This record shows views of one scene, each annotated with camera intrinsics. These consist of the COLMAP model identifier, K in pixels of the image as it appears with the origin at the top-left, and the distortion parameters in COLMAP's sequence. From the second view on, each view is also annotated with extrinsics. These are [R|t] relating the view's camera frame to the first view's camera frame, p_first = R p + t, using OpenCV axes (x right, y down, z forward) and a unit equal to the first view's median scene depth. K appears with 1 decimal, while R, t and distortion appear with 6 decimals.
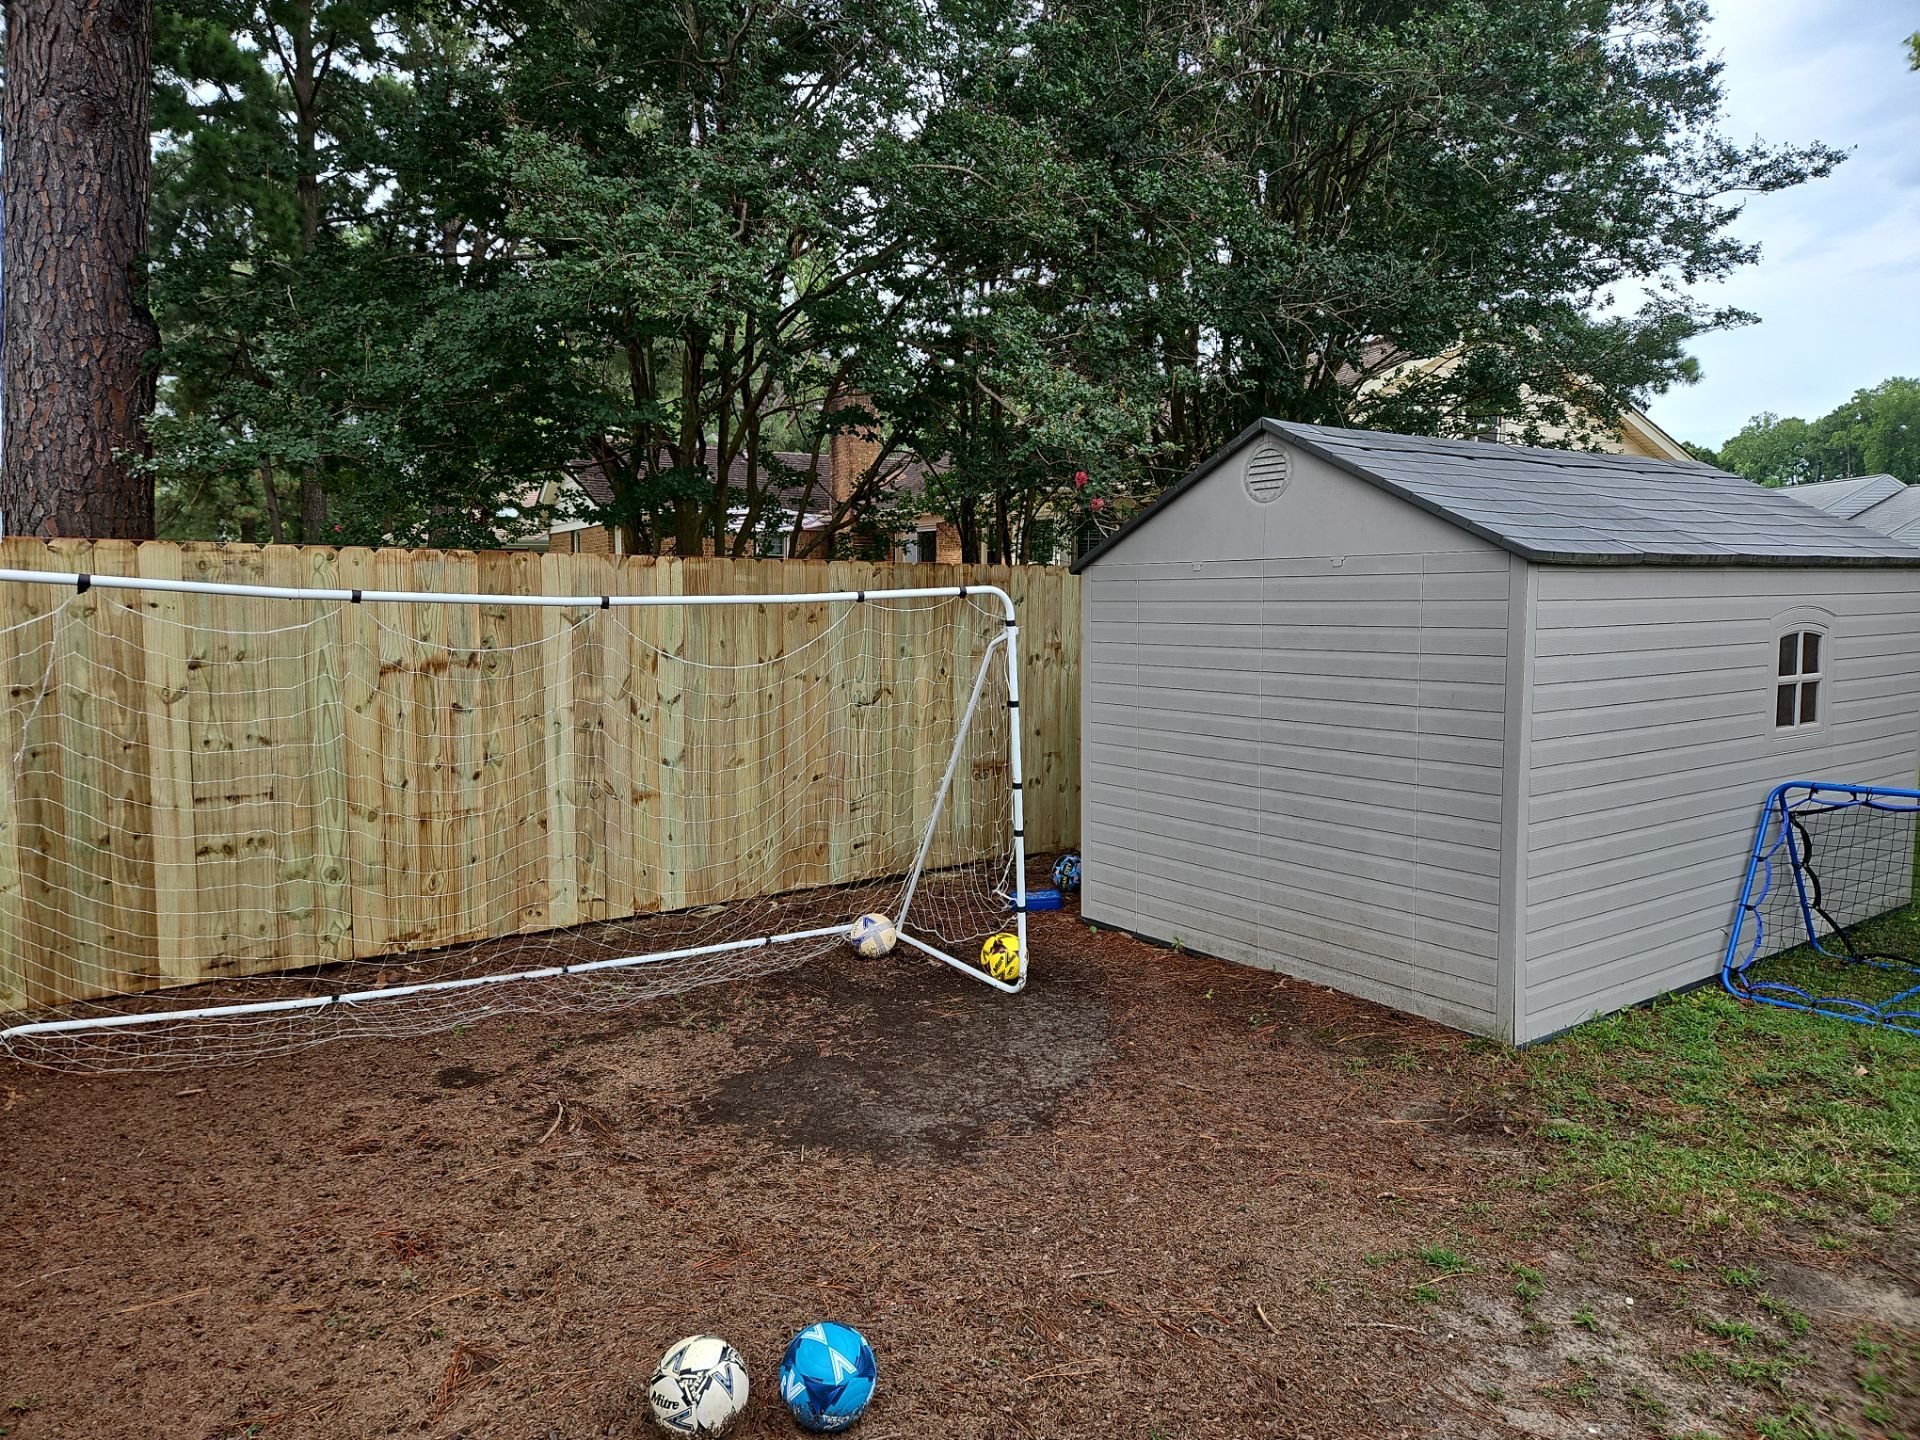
lens RADIAL K [[1256.8, 0, 960.0], [0, 1256.8, 720.0], [0, 0, 1]] dist [0.082641, -0.073581]
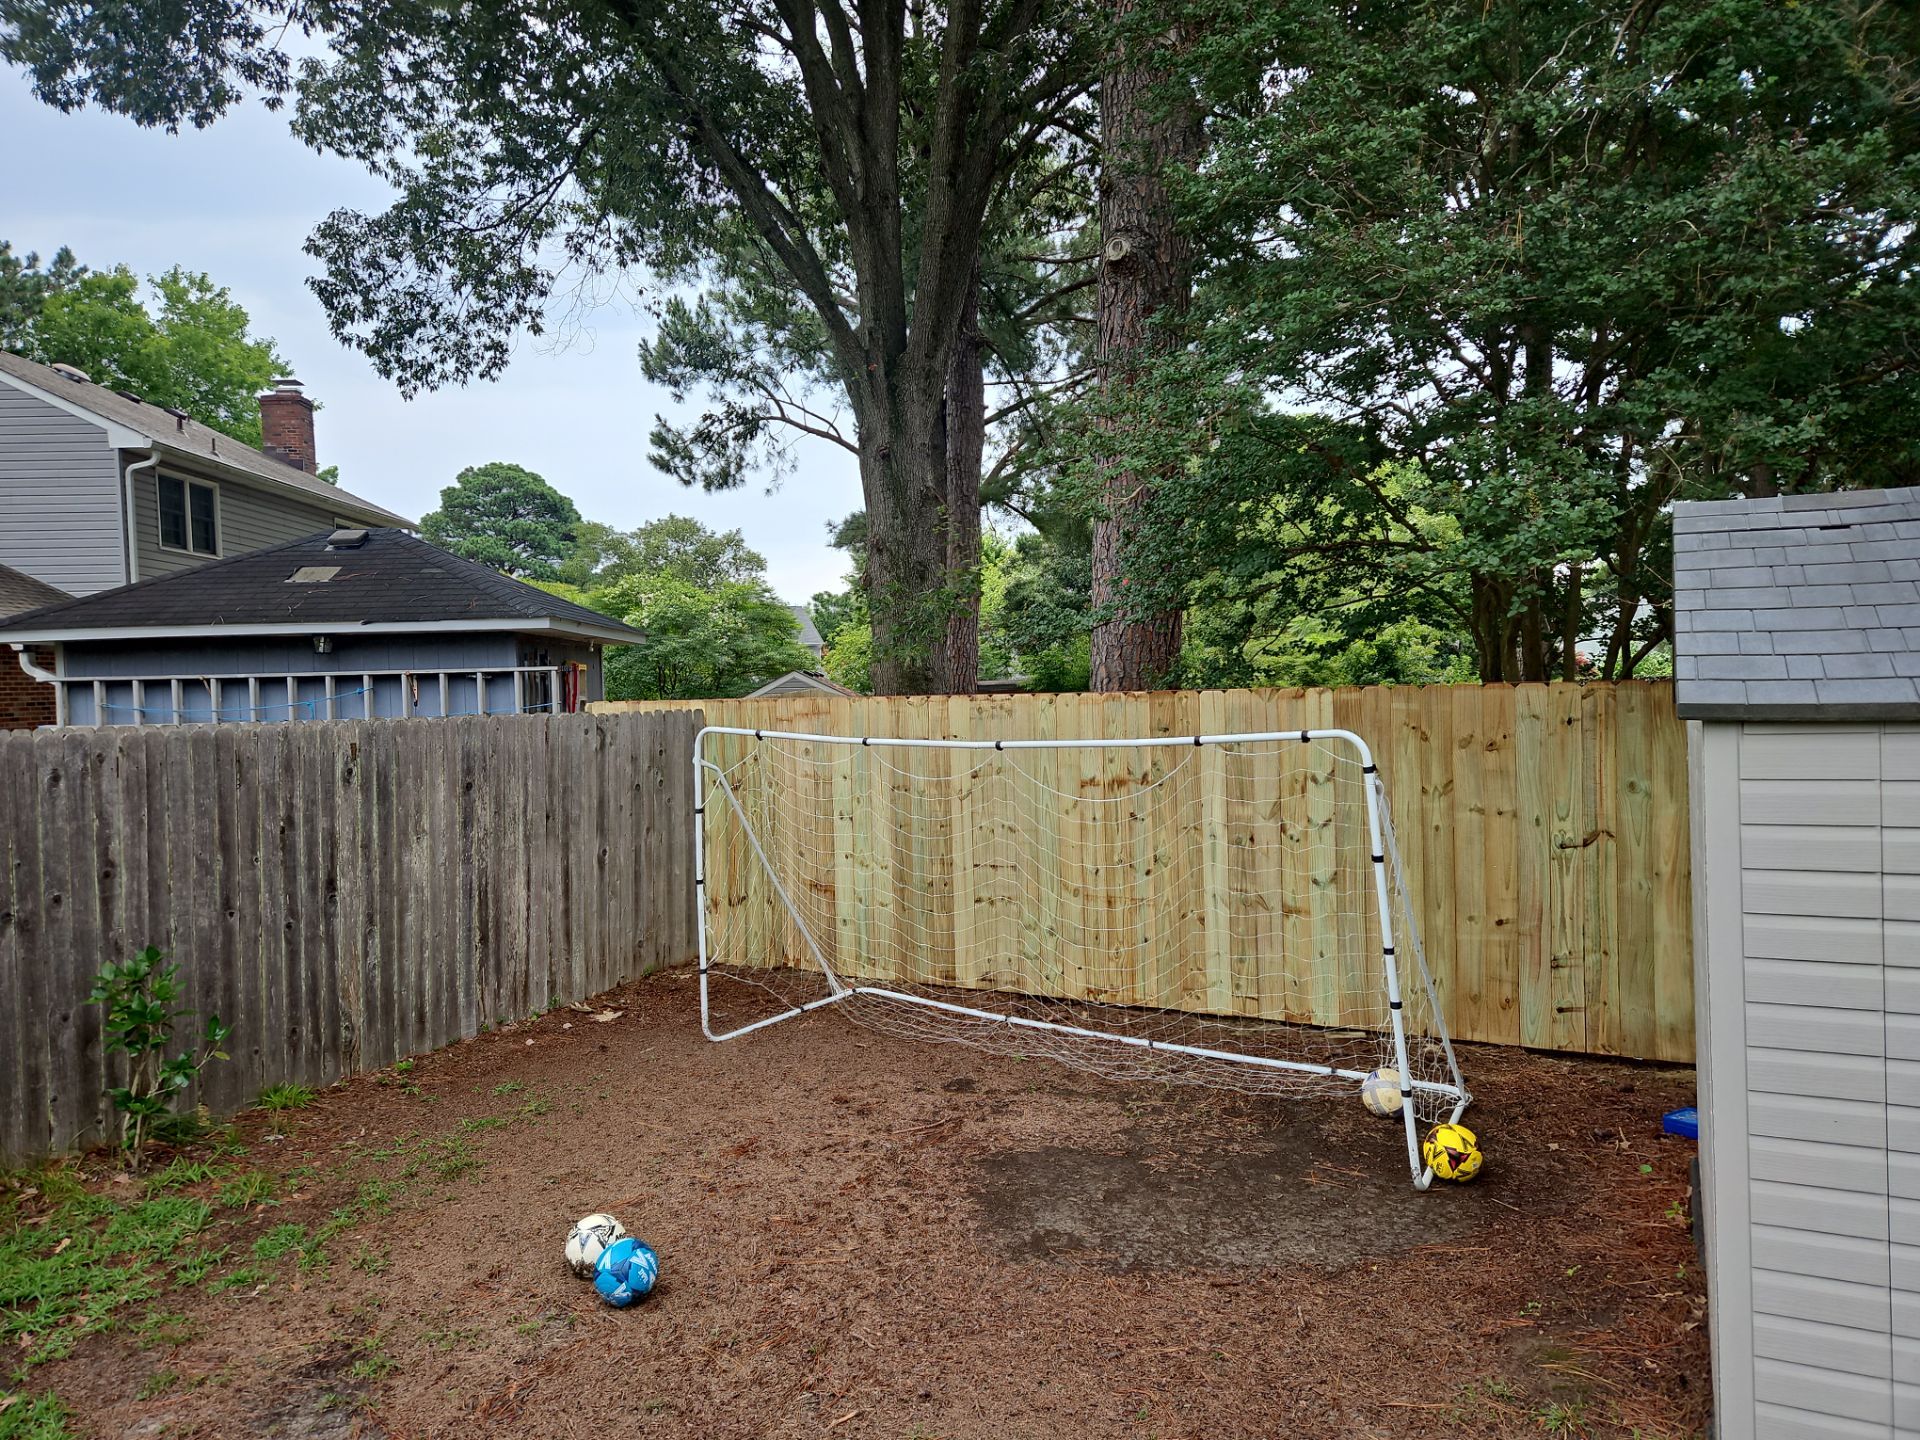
lens RADIAL K [[1280.0, 0, 957.6], [0, 1280.0, 733.3], [0, 0, 1]] dist [0.089284, -0.082237]
pose [[0.444759, 0.016888, -0.895491, 0.728726], [-0.063071, 0.997931, -0.012505, -0.071315], [0.893427, 0.062041, 0.444904, 0.302410]]
